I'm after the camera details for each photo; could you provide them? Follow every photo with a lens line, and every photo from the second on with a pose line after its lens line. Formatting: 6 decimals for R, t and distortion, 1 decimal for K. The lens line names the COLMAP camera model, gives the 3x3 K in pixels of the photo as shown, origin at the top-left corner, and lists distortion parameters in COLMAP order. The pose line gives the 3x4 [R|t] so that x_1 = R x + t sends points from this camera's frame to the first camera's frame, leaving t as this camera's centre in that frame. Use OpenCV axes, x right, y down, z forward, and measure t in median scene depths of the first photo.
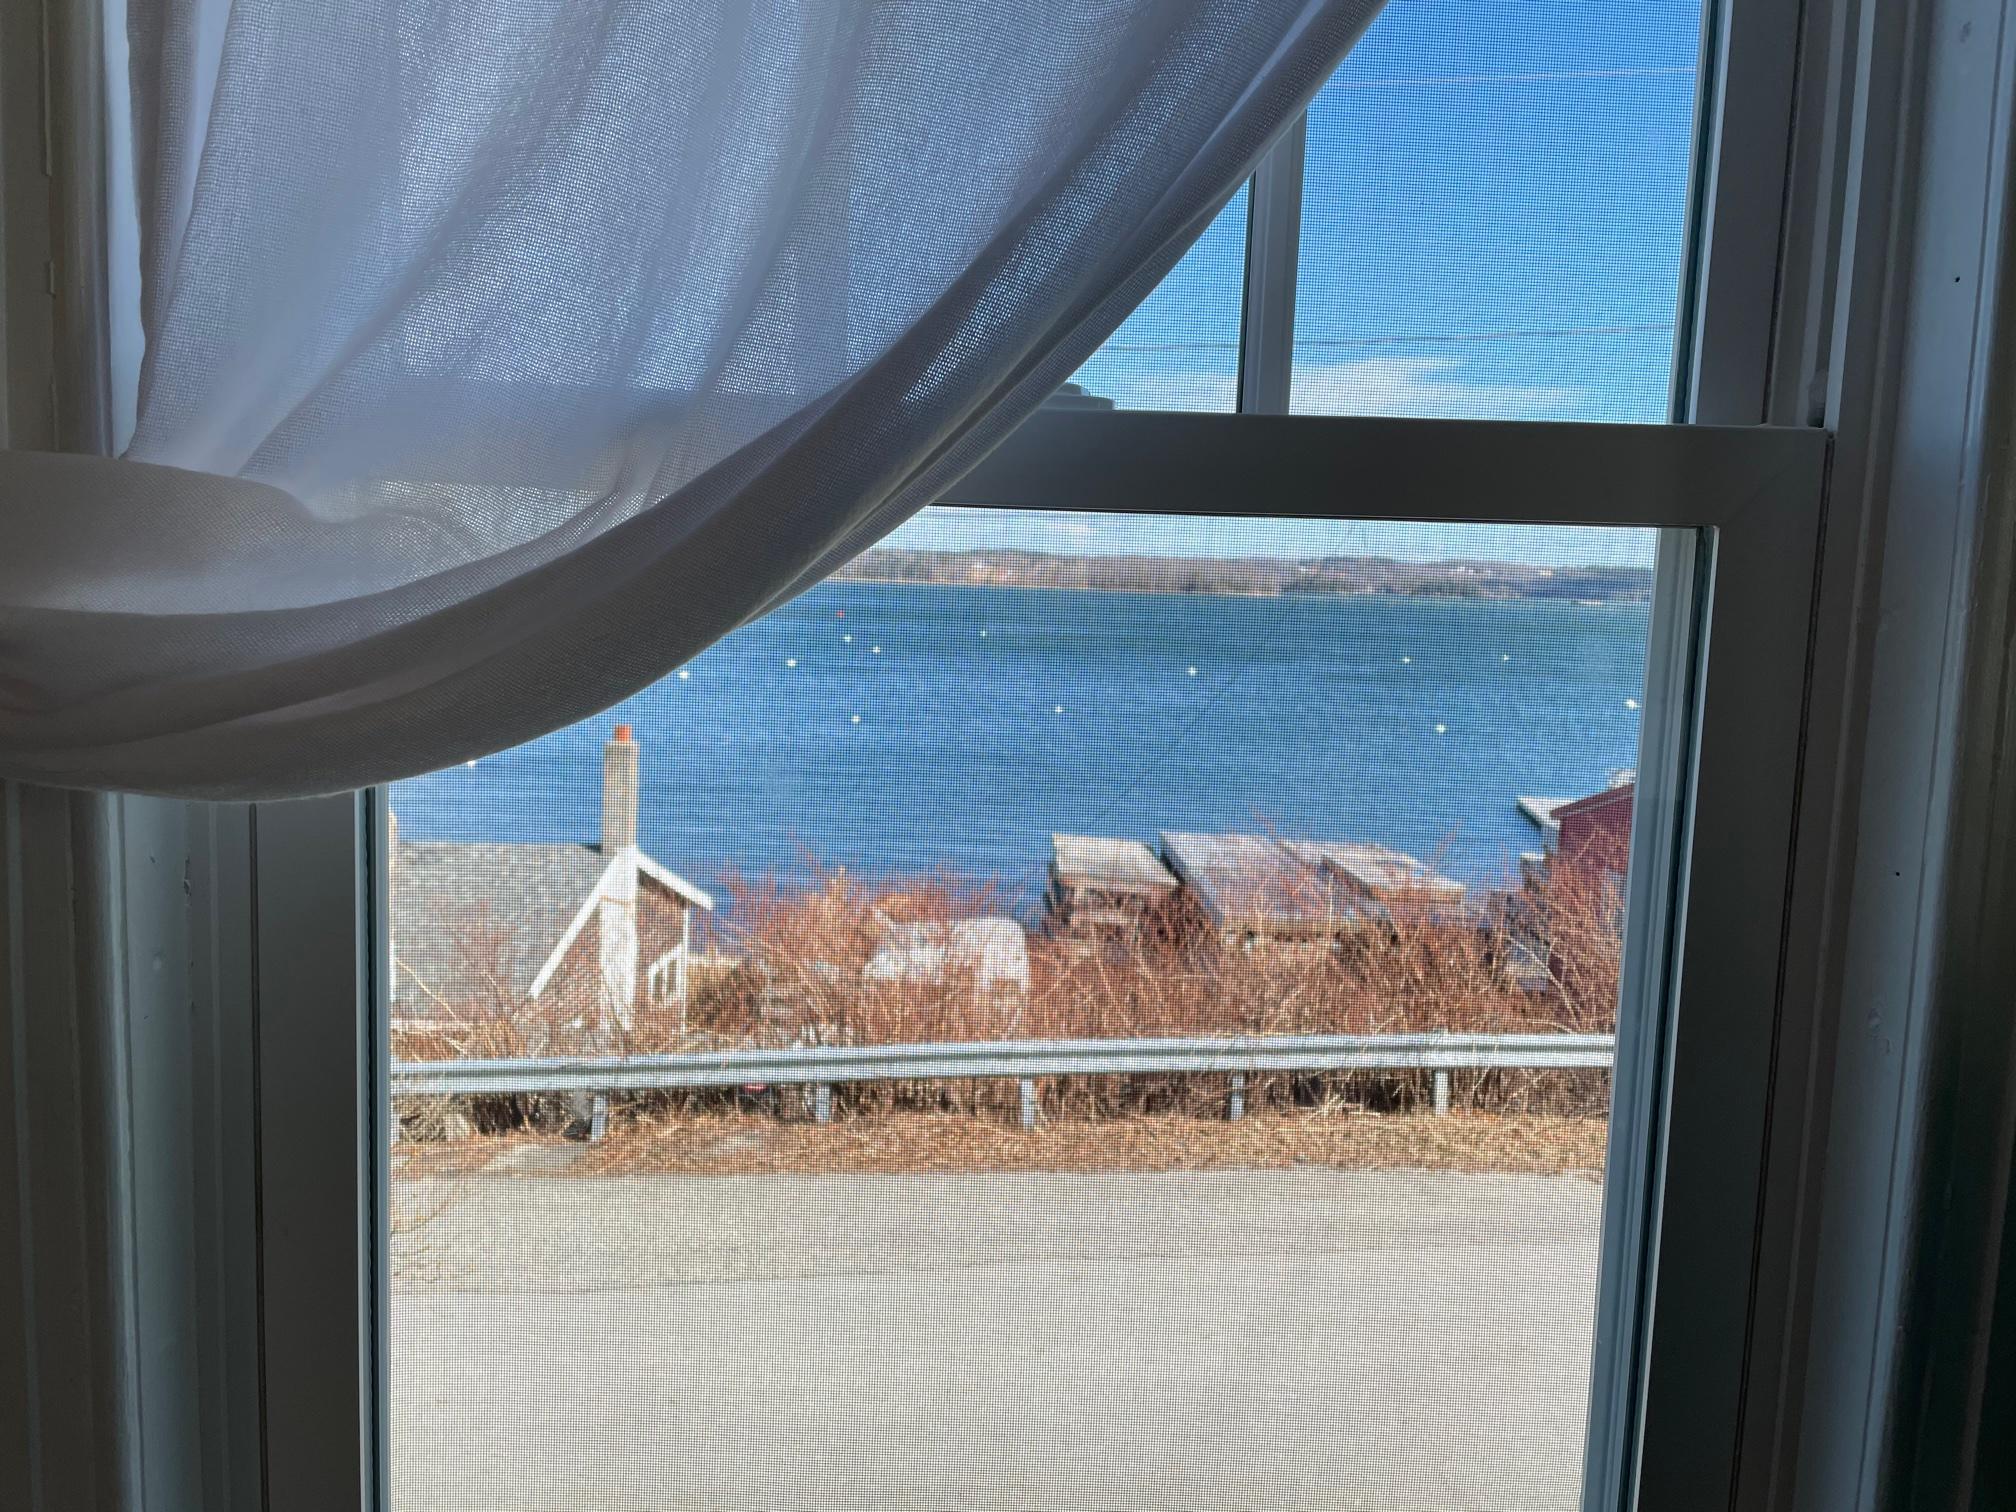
lens RADIAL K [[1513.0, 0, 1008.0], [0, 1513.0, 756.0], [0, 0, 1]] dist [0.113821, -0.182175]
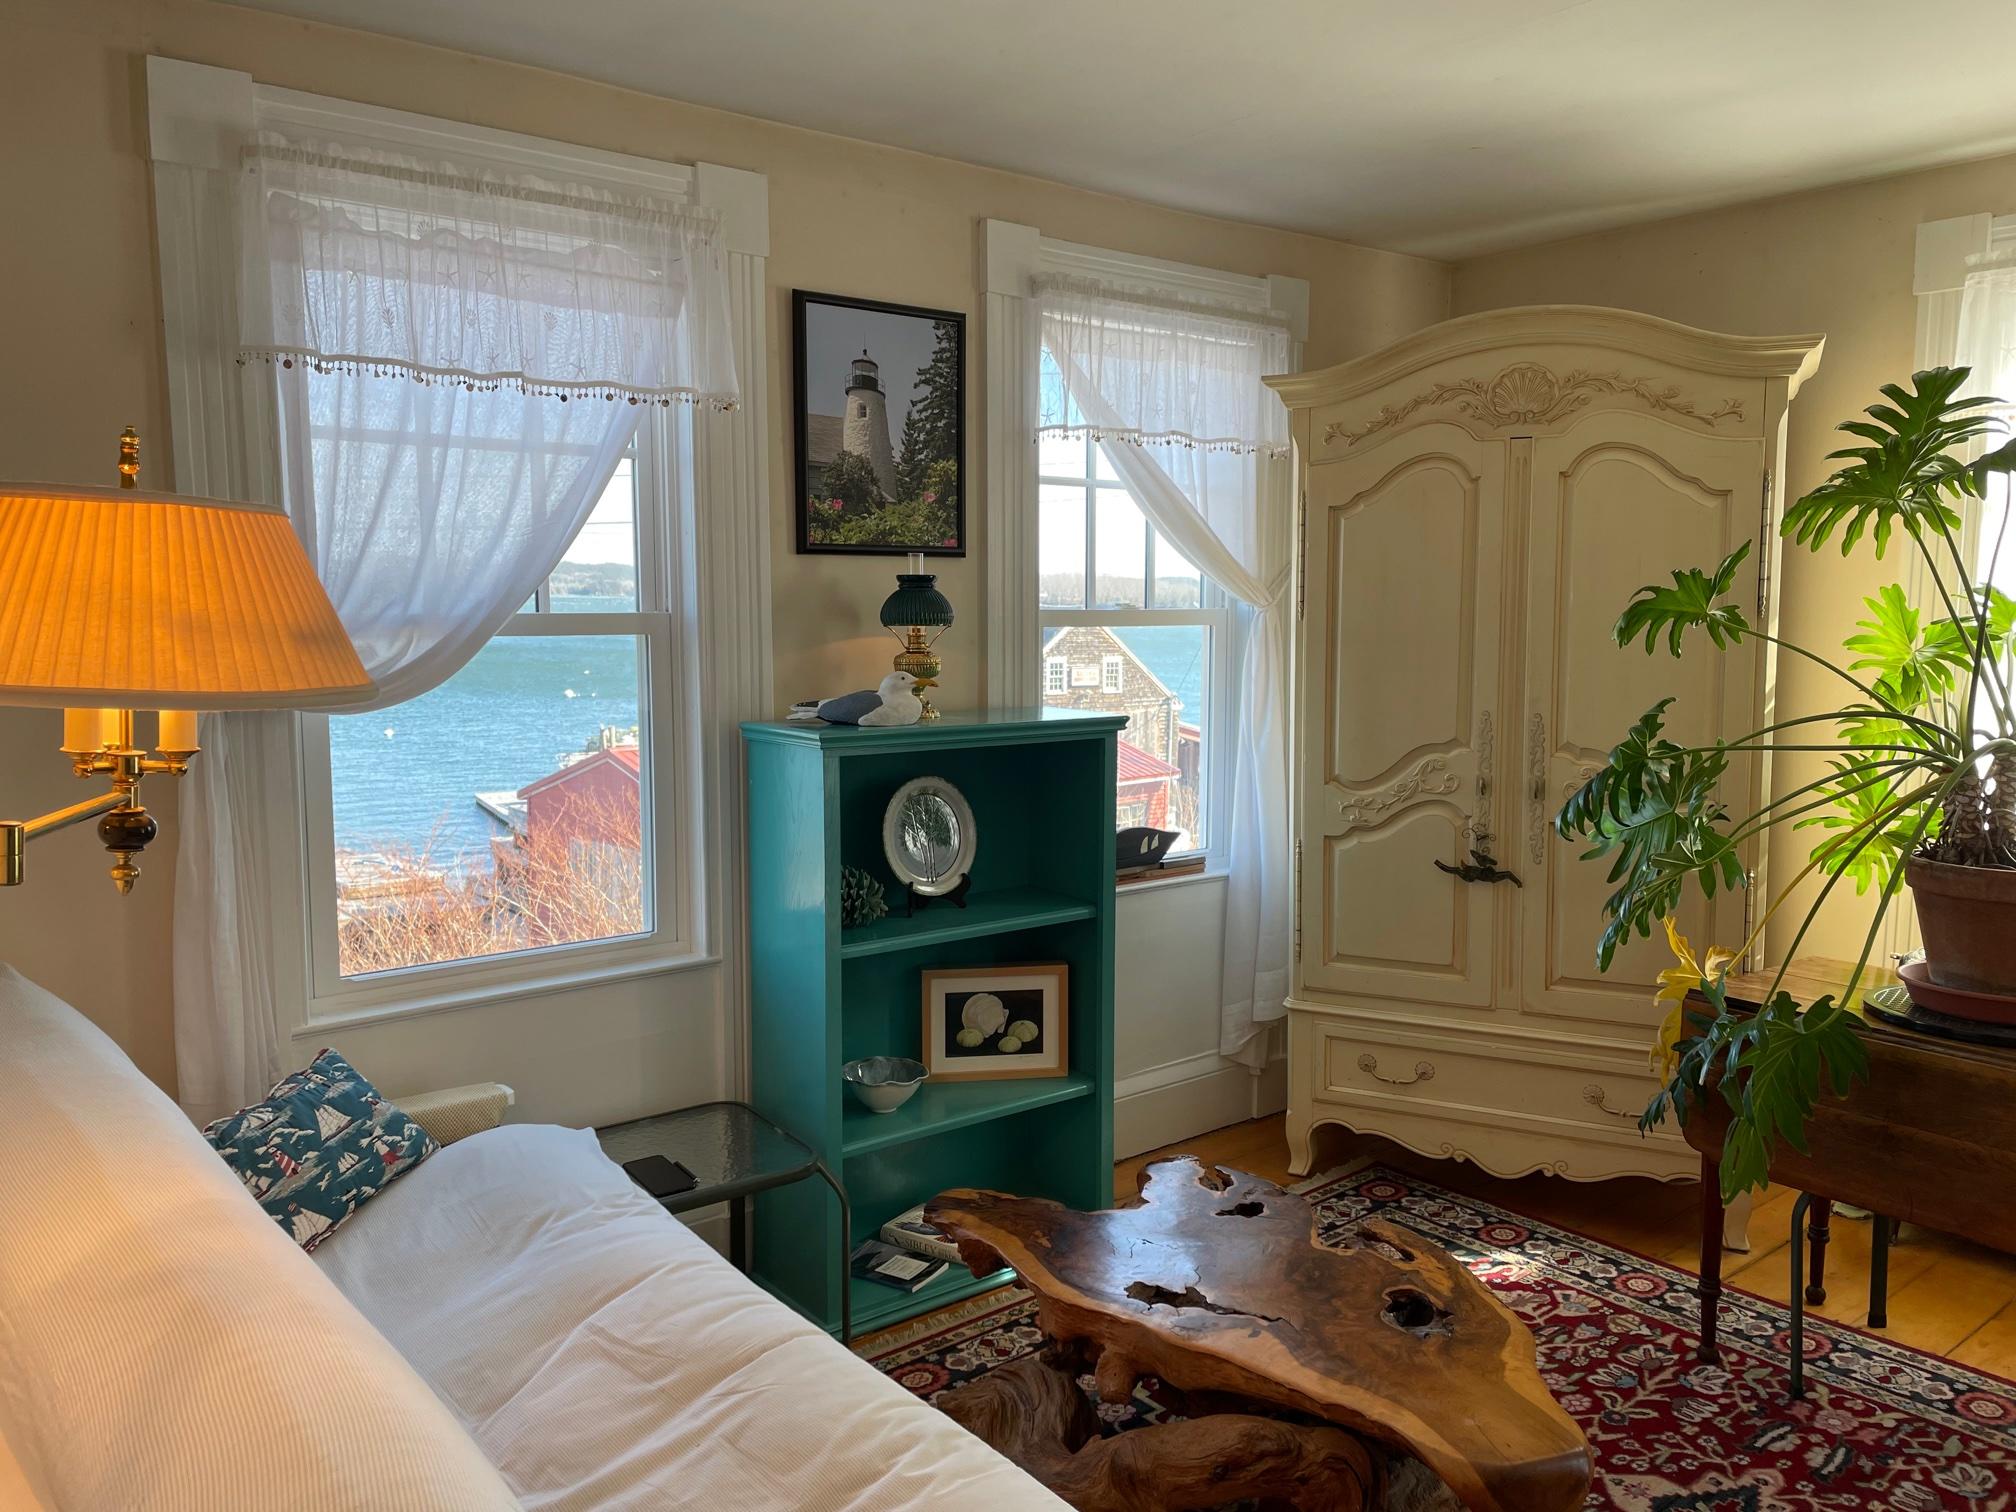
lens RADIAL K [[1513.0, 0, 1008.0], [0, 1513.0, 756.0], [0, 0, 1]] dist [0.113821, -0.182175]
pose [[0.784267, -0.091917, 0.613577, -0.085778], [0.091472, 0.995287, 0.032181, 0.008293], [-0.613644, 0.030887, 0.788979, -0.181971]]
